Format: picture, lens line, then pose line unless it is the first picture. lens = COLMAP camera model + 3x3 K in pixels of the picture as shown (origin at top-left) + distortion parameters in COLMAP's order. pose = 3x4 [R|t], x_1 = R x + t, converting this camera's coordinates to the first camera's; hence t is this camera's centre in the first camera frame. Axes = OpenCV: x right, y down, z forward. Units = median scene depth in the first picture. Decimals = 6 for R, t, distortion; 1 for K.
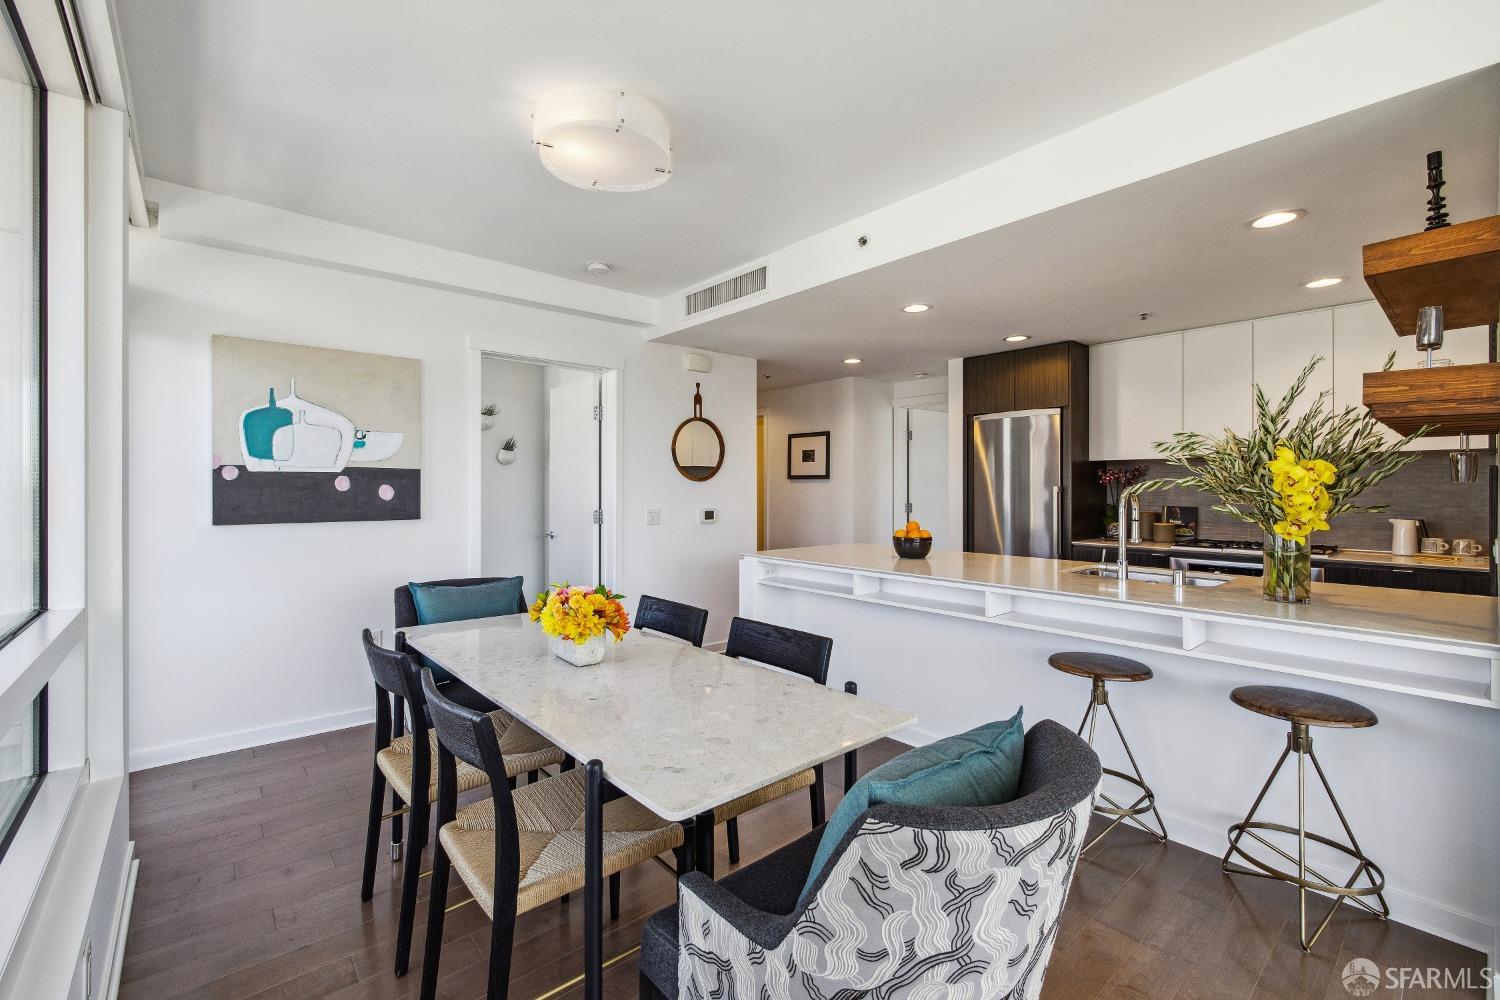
lens RADIAL K [[637.0, 0, 746.1], [0, 637.0, 490.2], [0, 0, 1]] dist [0.001195, 0.000512]
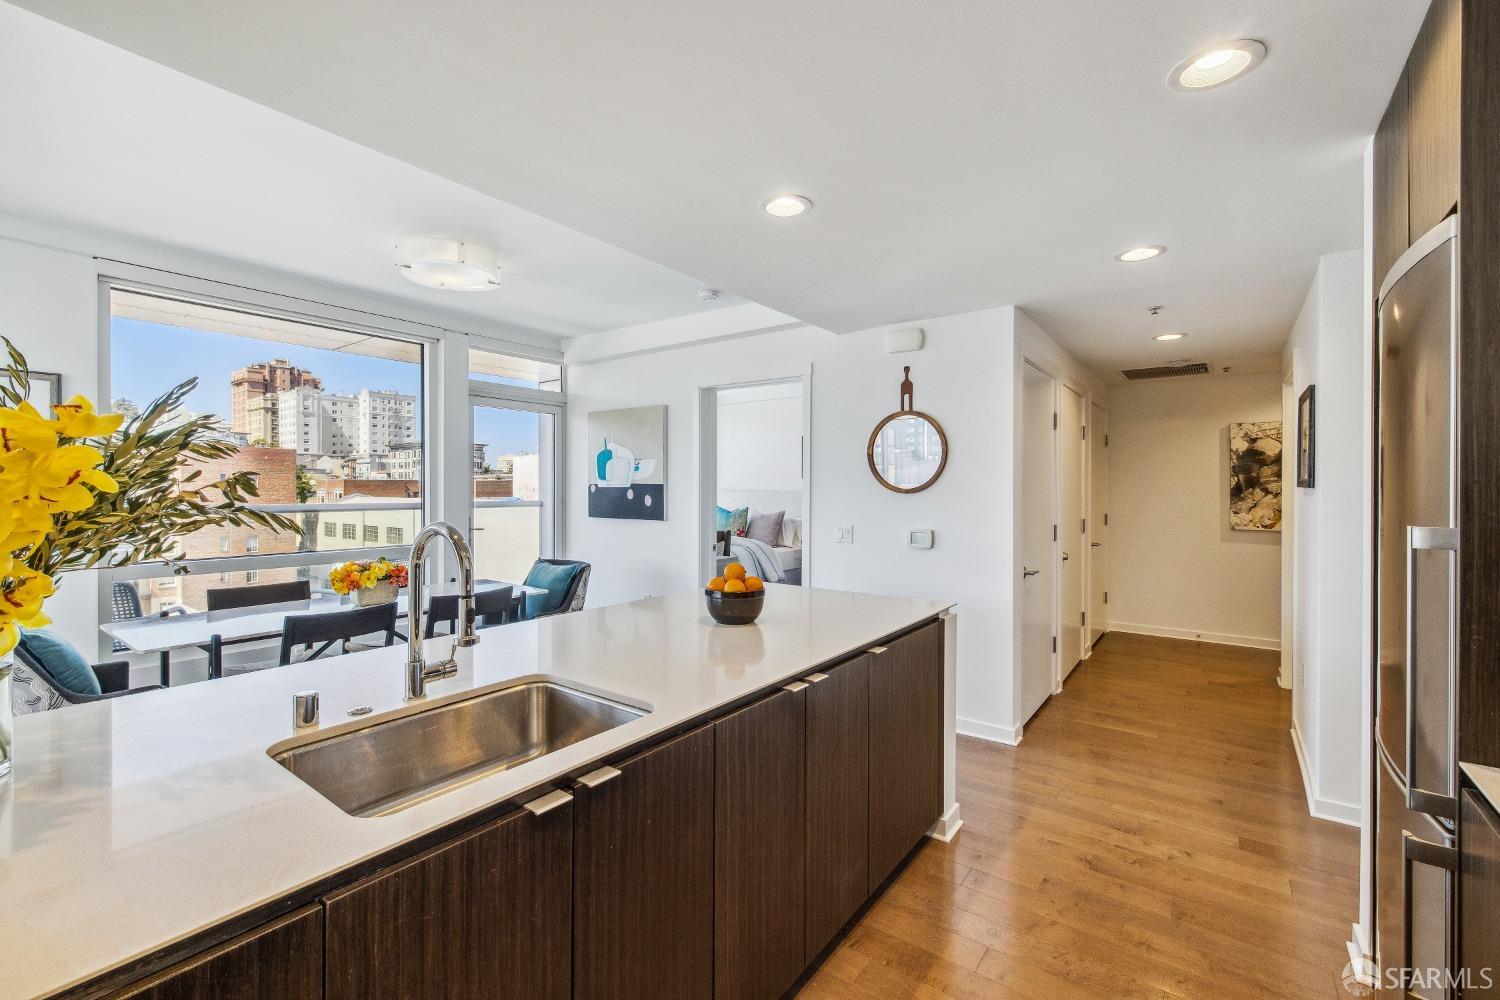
lens RADIAL K [[637.0, 0, 735.8], [0, 637.0, 492.3], [0, 0, 1]] dist [0.001195, 0.000512]
pose [[0.210654, 0.002704, -0.977557, 0.693001], [-0.010597, 0.999944, 0.000482, -0.014059], [0.977503, 0.010257, 0.210670, 0.685126]]
